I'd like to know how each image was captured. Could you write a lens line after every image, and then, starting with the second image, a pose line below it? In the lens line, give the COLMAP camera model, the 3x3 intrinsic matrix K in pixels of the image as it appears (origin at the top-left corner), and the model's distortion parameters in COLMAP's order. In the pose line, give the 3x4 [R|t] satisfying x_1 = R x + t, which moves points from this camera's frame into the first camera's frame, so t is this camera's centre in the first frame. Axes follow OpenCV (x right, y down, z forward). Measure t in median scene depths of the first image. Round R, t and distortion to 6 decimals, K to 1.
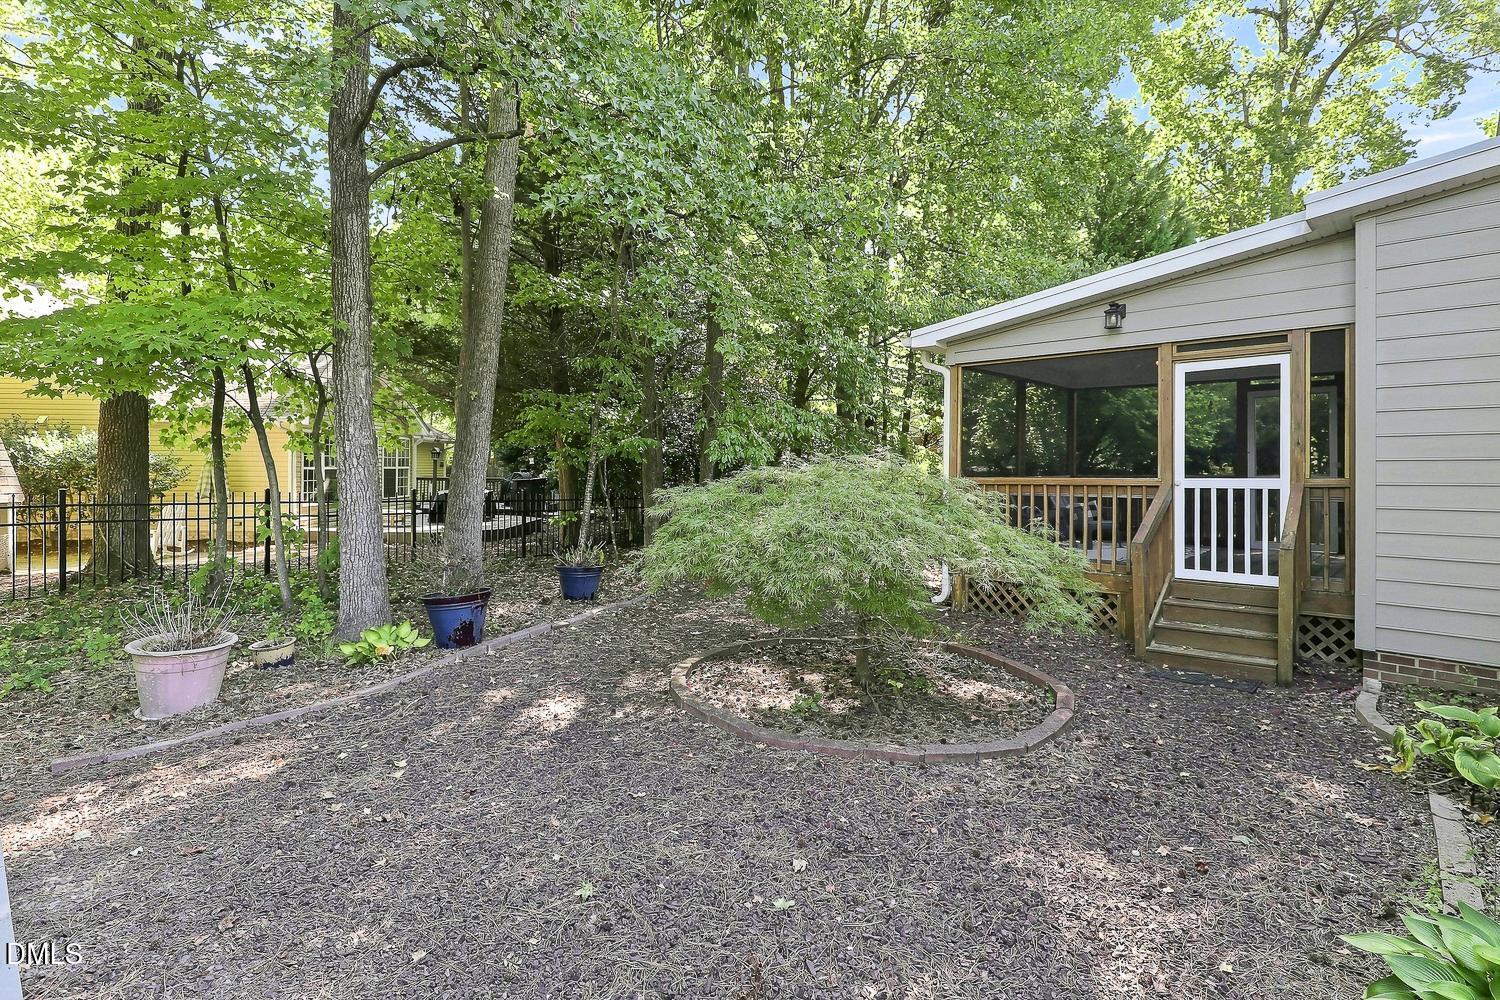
lens RADIAL K [[688.0, 0, 750.6], [0, 688.0, 456.2], [0, 0, 1]] dist [0.001242, -0.000669]
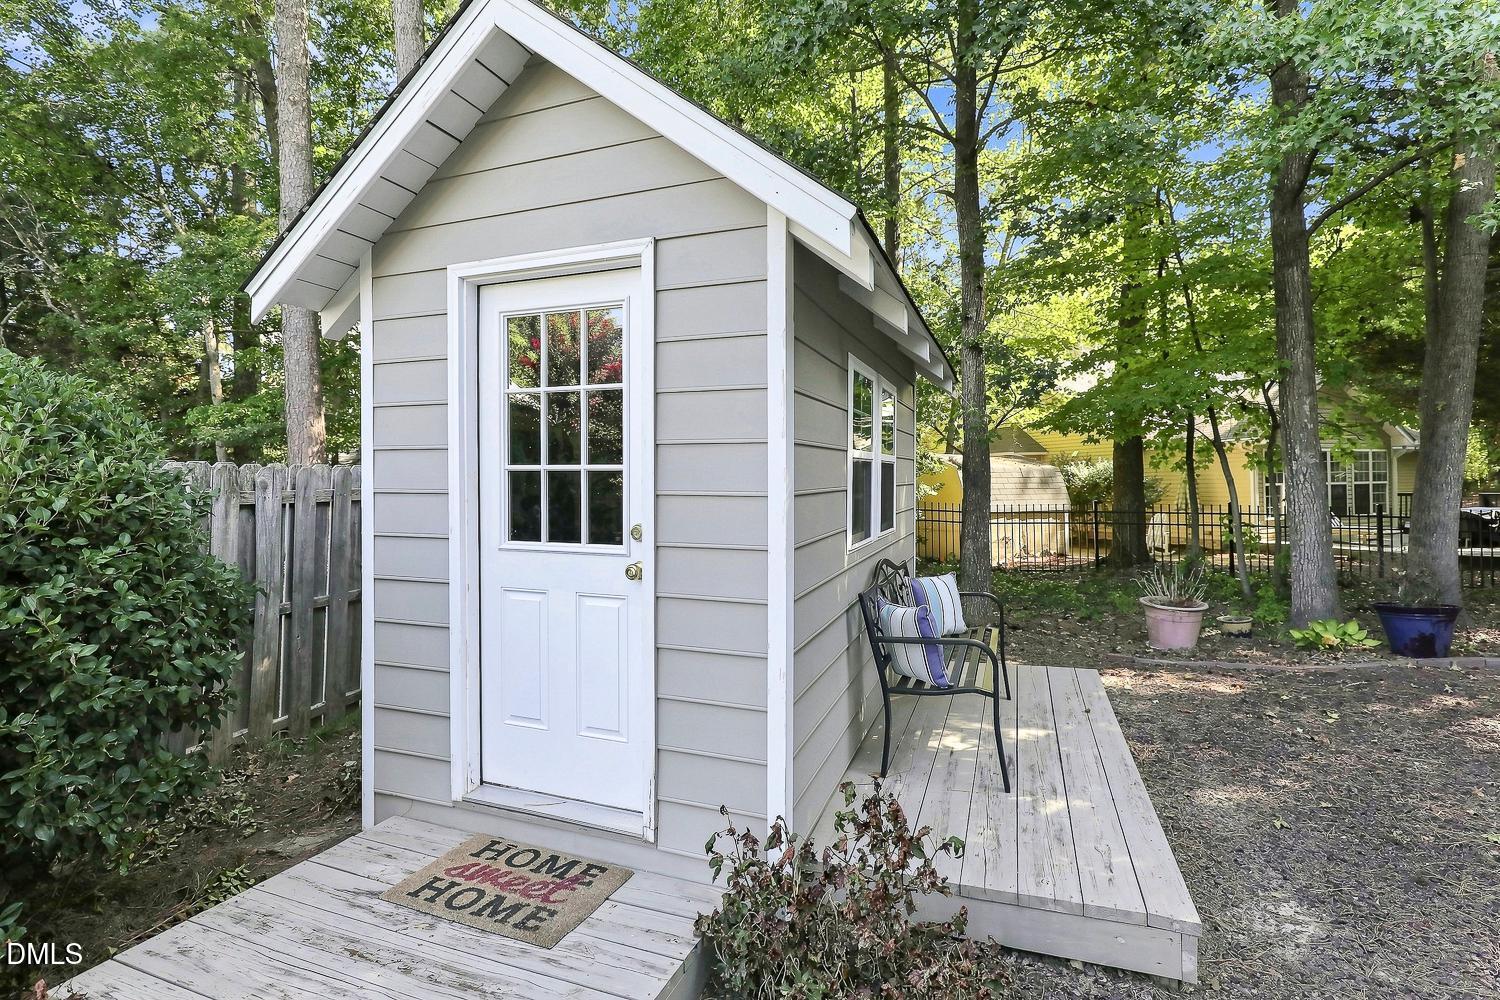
lens RADIAL K [[686.3, 0, 757.0], [0, 686.3, 492.5], [0, 0, 1]] dist [0.001509, -0.000244]
pose [[0.342434, -0.004924, -0.939529, 0.182975], [0.031785, 0.999475, 0.006347, -0.004348], [0.939004, -0.032037, 0.342410, -0.239821]]
